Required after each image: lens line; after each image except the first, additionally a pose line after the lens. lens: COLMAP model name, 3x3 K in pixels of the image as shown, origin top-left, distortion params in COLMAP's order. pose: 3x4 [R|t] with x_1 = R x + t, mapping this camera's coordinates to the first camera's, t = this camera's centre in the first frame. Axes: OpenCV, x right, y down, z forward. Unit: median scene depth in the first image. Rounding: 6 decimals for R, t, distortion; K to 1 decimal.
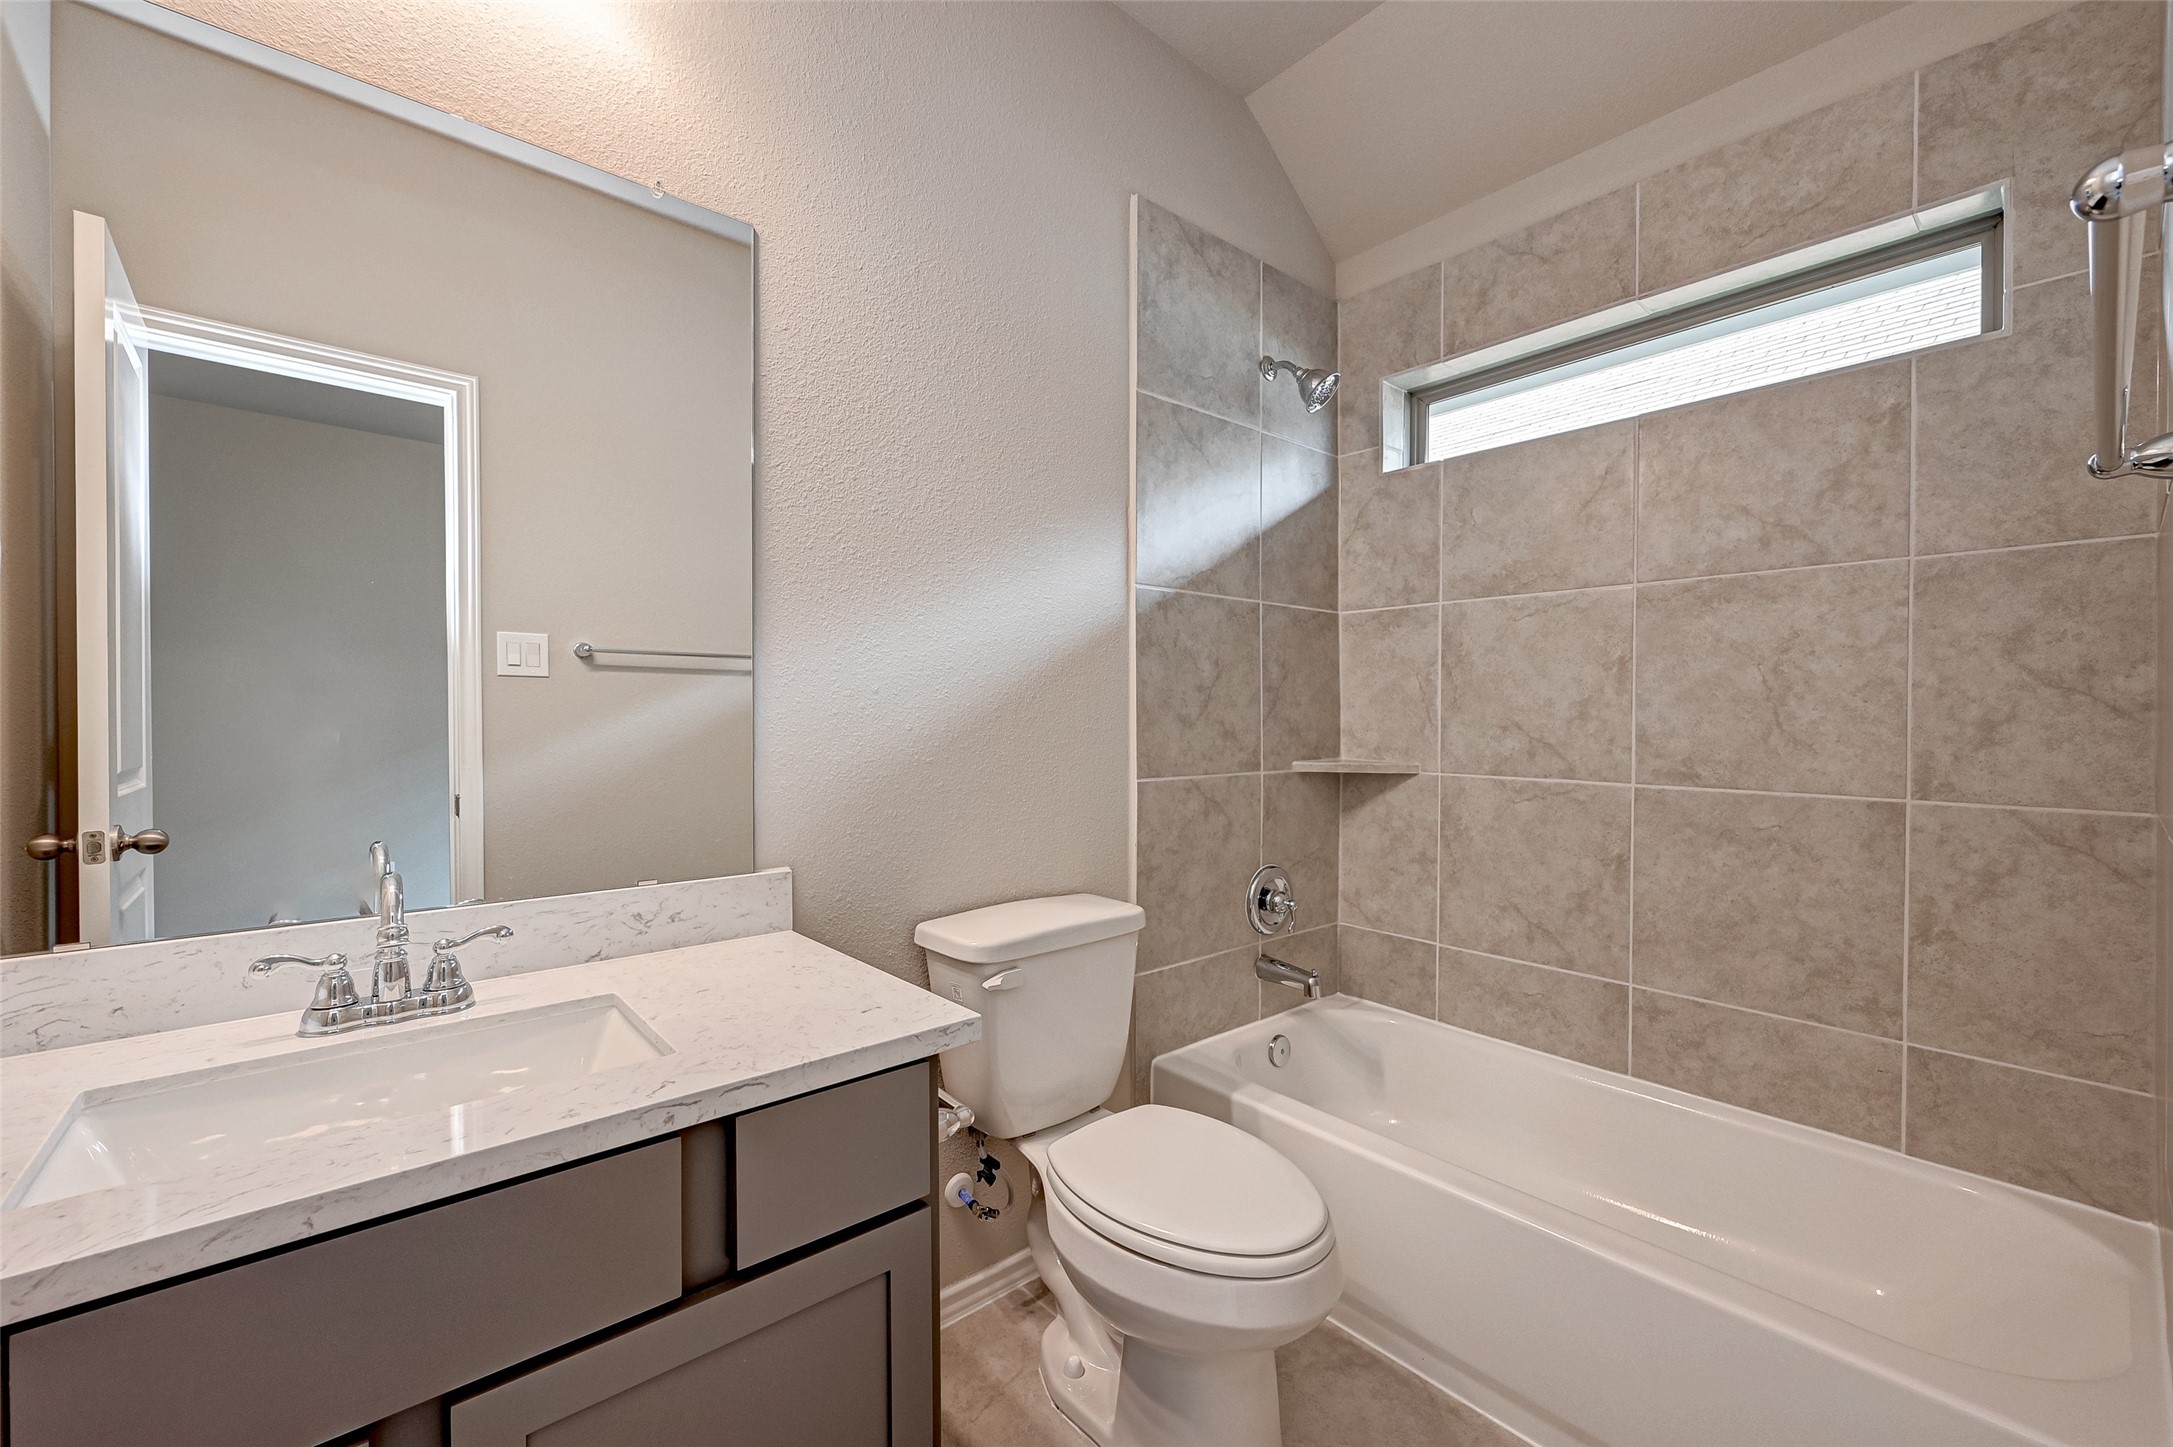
lens RADIAL K [[881.8, 0, 1086.5], [0, 881.8, 723.5], [0, 0, 1]] dist [0.001864, 0.000166]
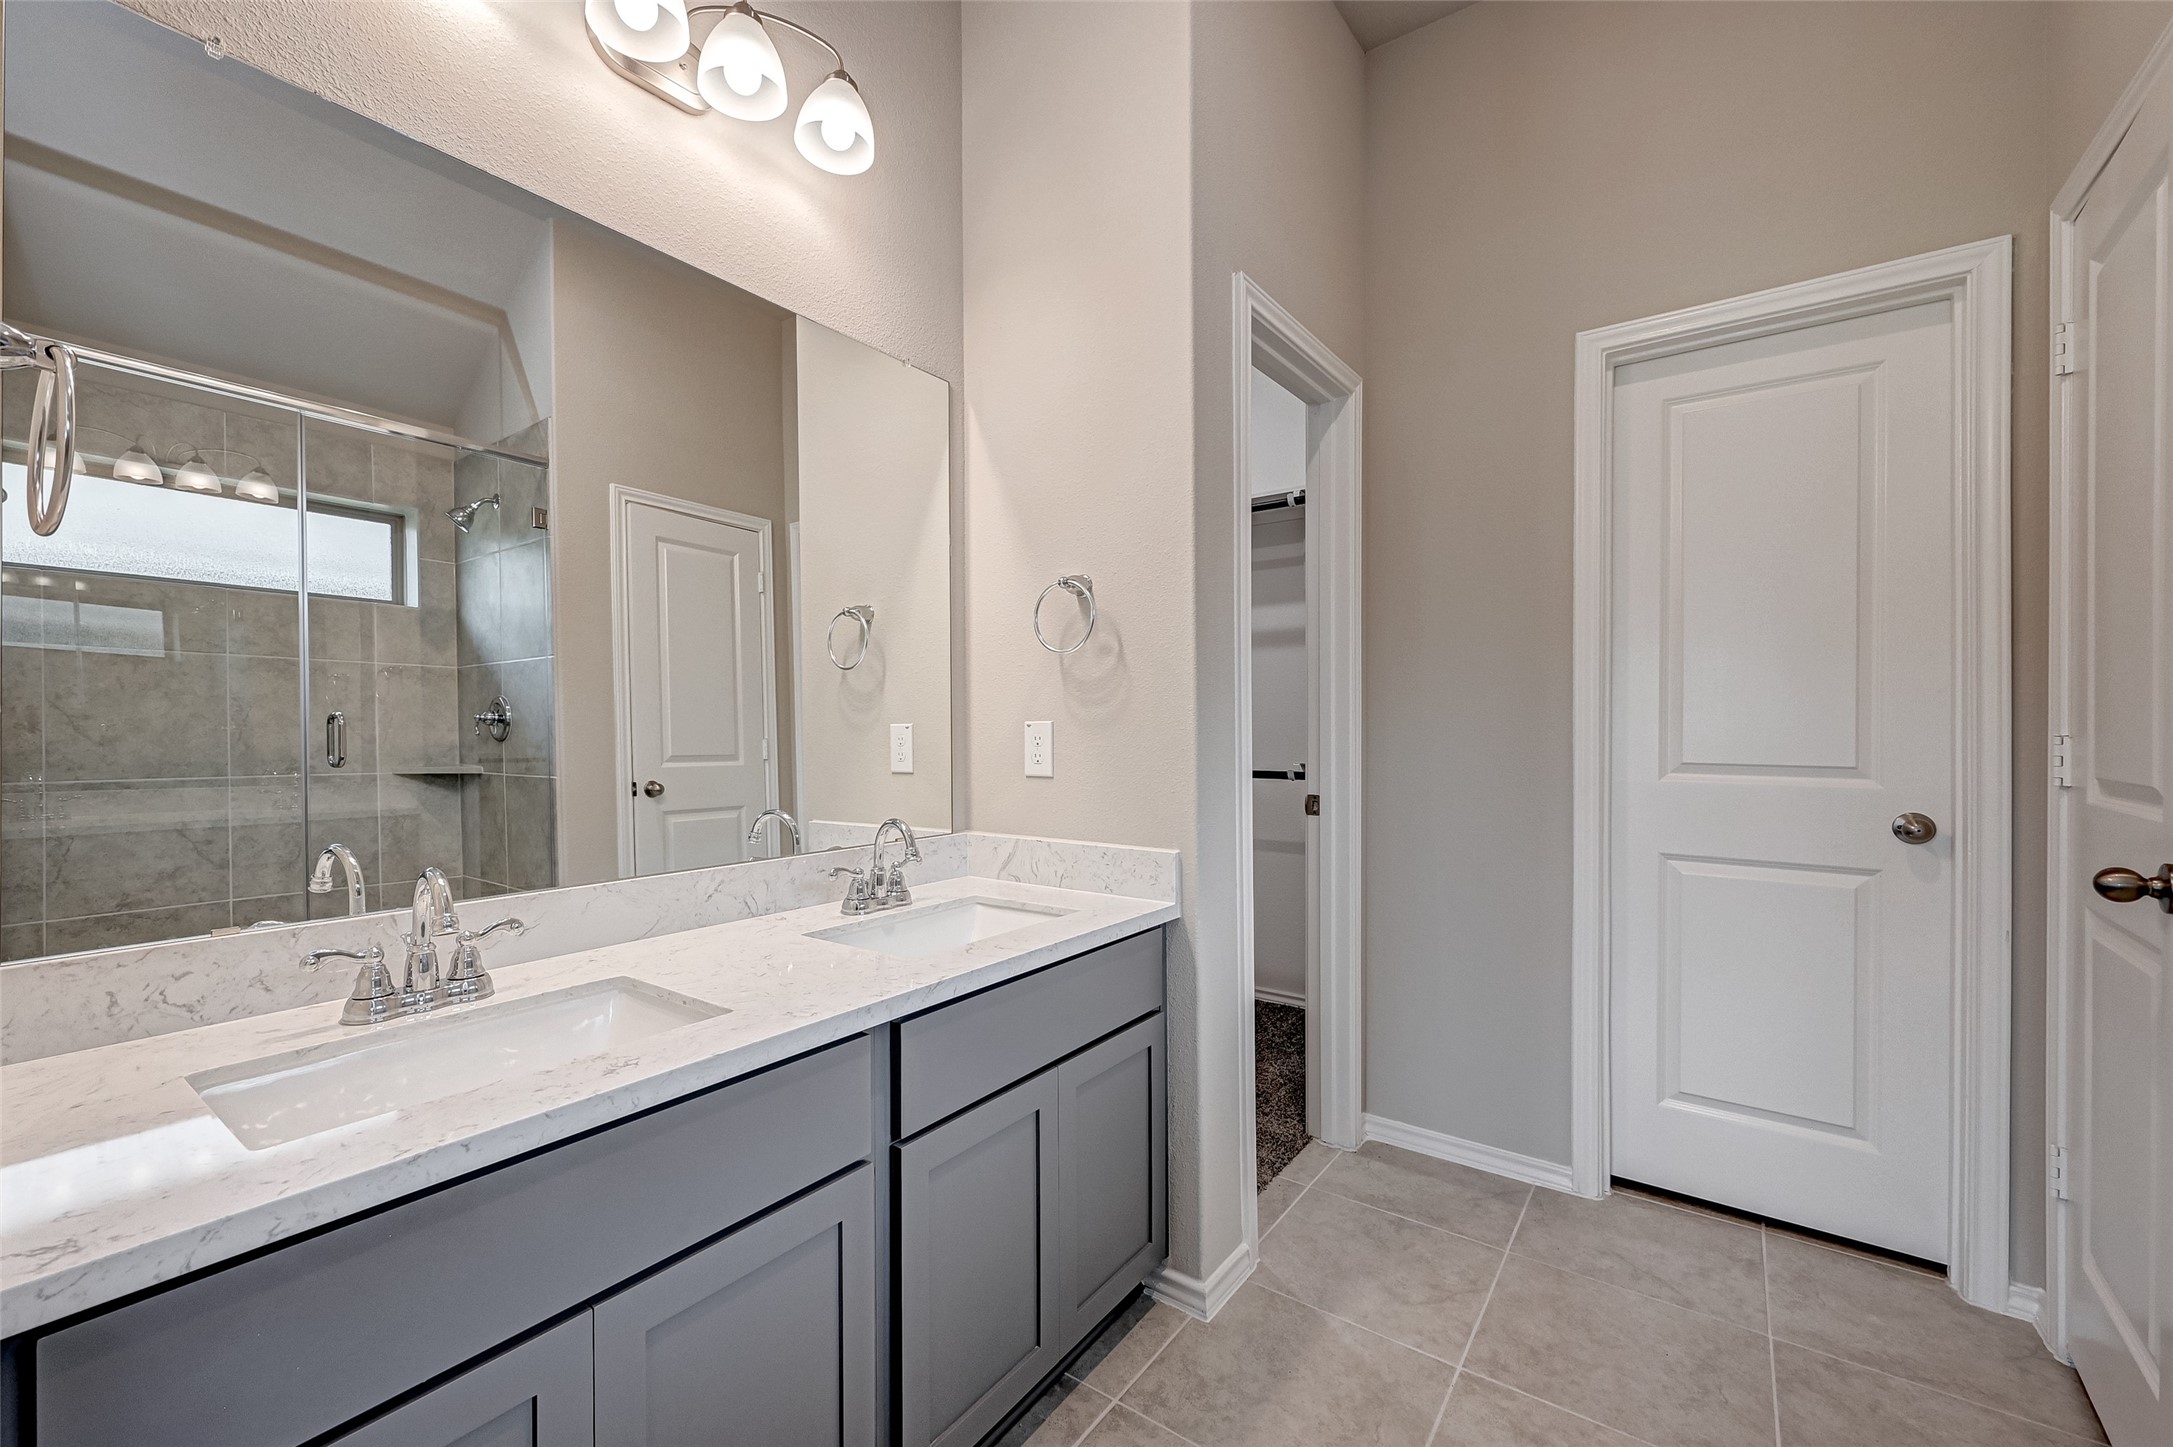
lens RADIAL K [[881.8, 0, 1086.5], [0, 881.8, 723.5], [0, 0, 1]] dist [0.001864, 0.000166]
pose [[0.973906, 0.000471, 0.226952, -0.261045], [0.001014, 0.999979, -0.006426, -0.000016], [-0.226950, 0.006488, 0.973885, -0.232142]]
